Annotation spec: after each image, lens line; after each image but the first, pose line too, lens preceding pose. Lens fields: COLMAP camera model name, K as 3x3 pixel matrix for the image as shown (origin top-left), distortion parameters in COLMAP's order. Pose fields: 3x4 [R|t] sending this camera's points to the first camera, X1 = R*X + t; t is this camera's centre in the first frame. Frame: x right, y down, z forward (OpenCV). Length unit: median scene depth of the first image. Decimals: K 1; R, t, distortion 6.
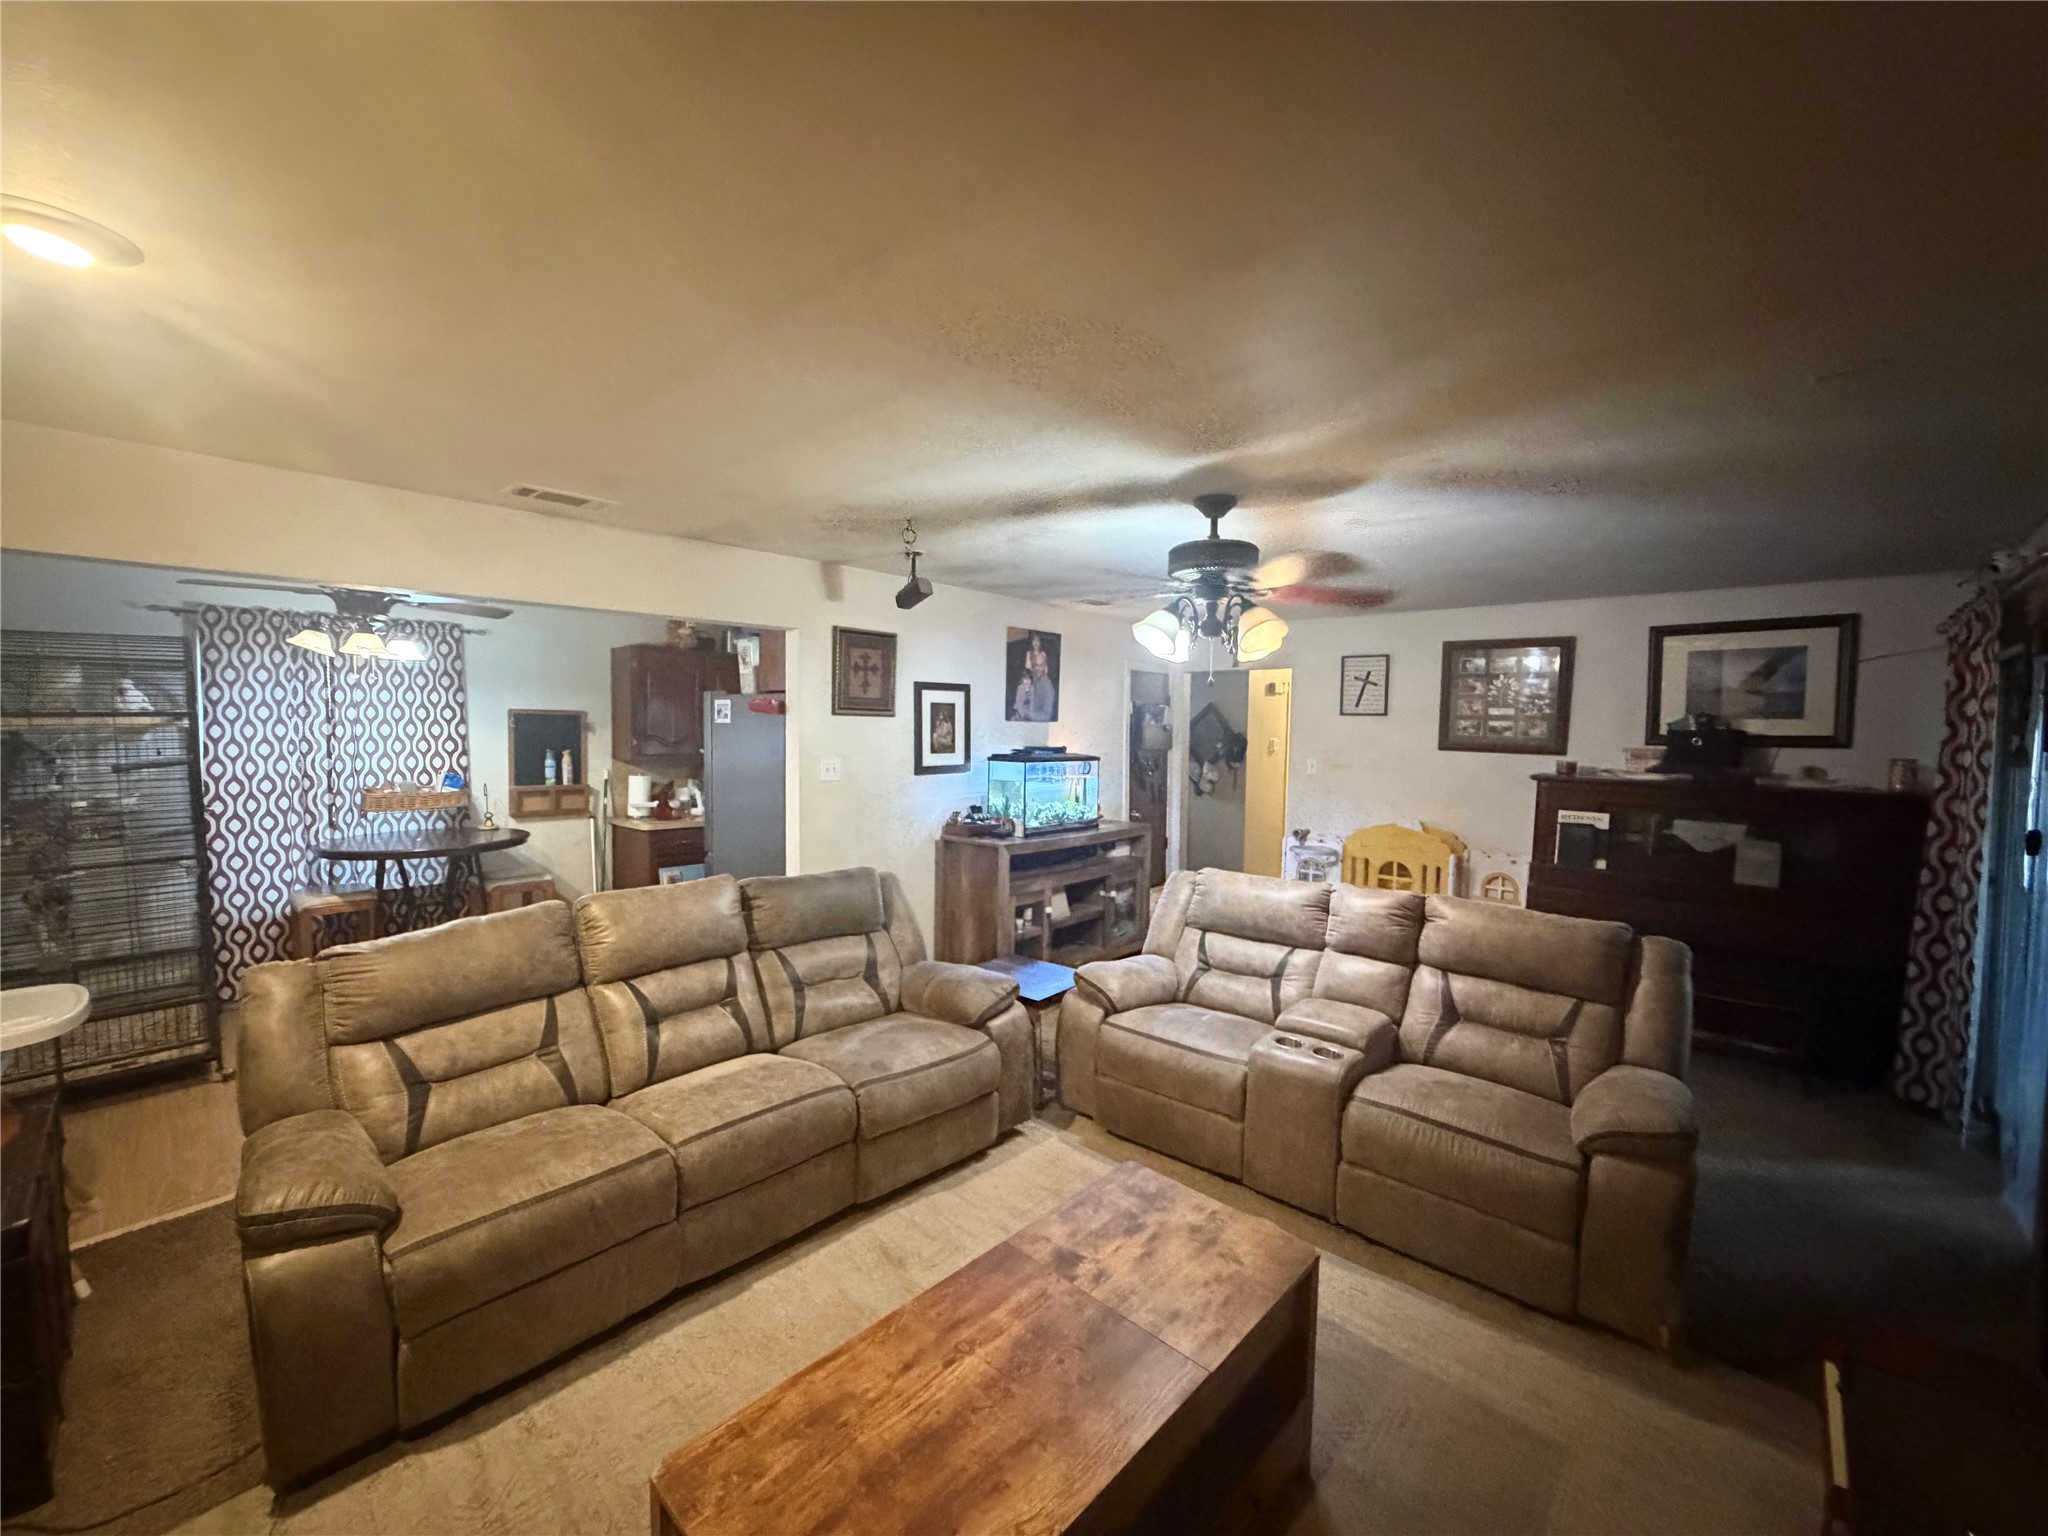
lens RADIAL K [[816.1, 0, 1019.2], [0, 816.1, 769.0], [0, 0, 1]] dist [-0.000601, 0.000218]
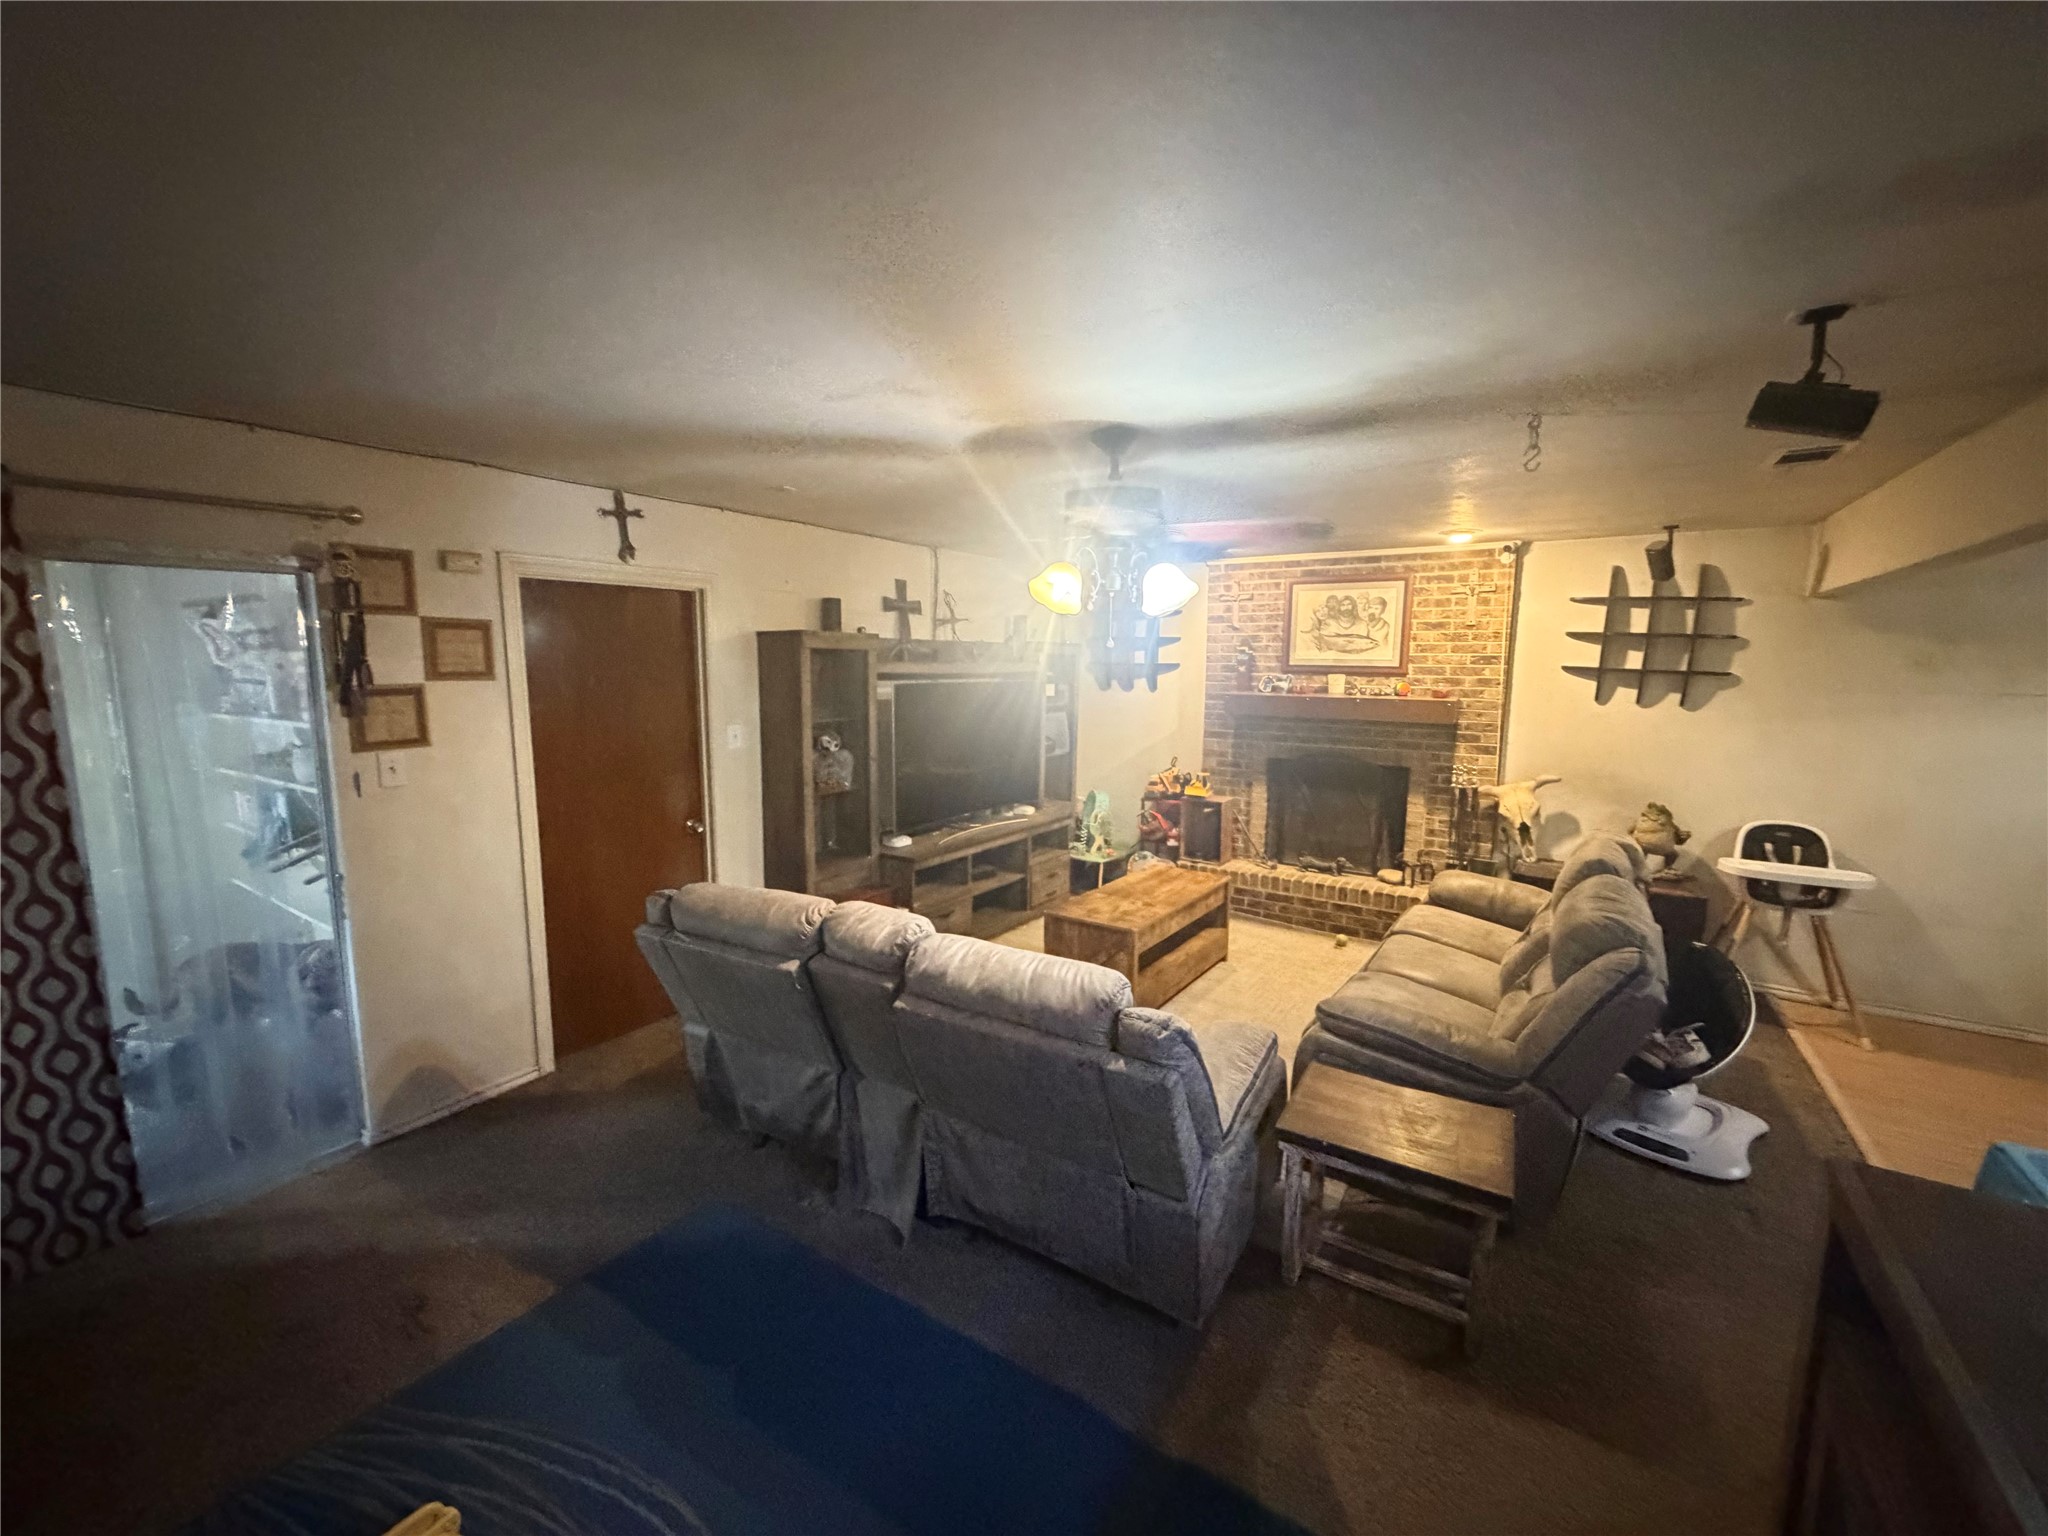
lens RADIAL K [[817.7, 0, 1019.3], [0, 817.7, 769.2], [0, 0, 1]] dist [-0.000447, 0.000129]
pose [[-0.988611, -0.001088, -0.150488, 0.378360], [-0.028250, 0.983539, 0.178474, -0.102865], [0.147817, 0.180693, -0.972368, 1.521789]]
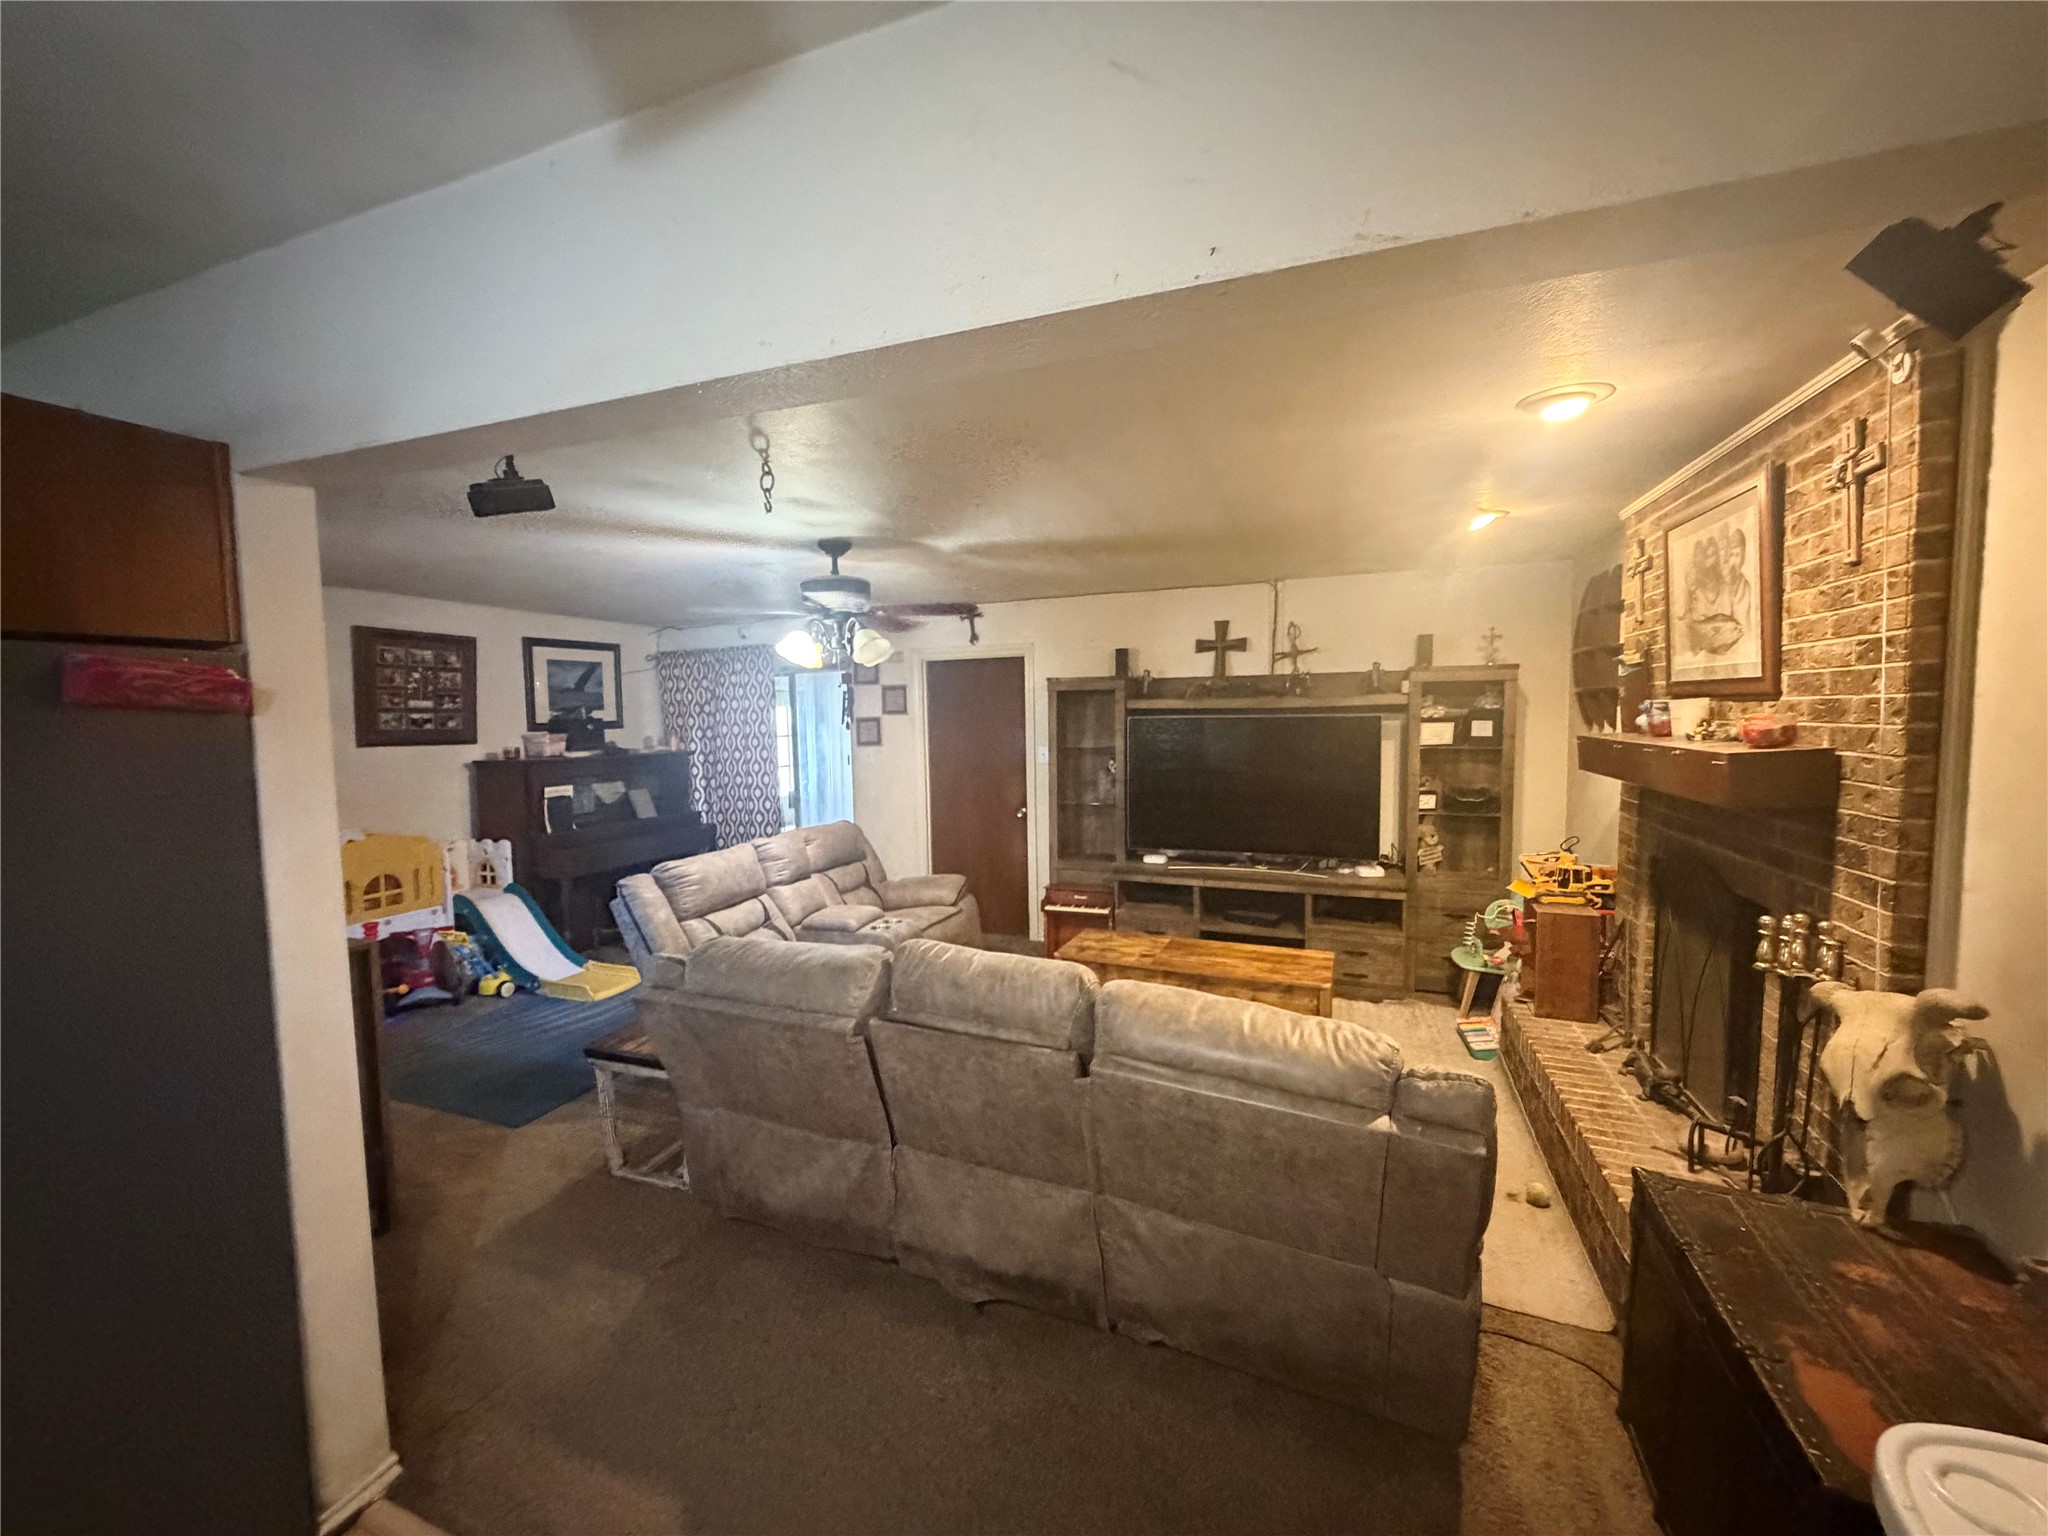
lens RADIAL K [[816.1, 0, 1019.2], [0, 816.1, 769.0], [0, 0, 1]] dist [-0.000601, 0.000218]
pose [[-0.351408, -0.072835, 0.933385, -0.875775], [0.058788, 0.993285, 0.099642, -0.068895], [-0.934375, 0.089887, -0.344767, 0.962324]]
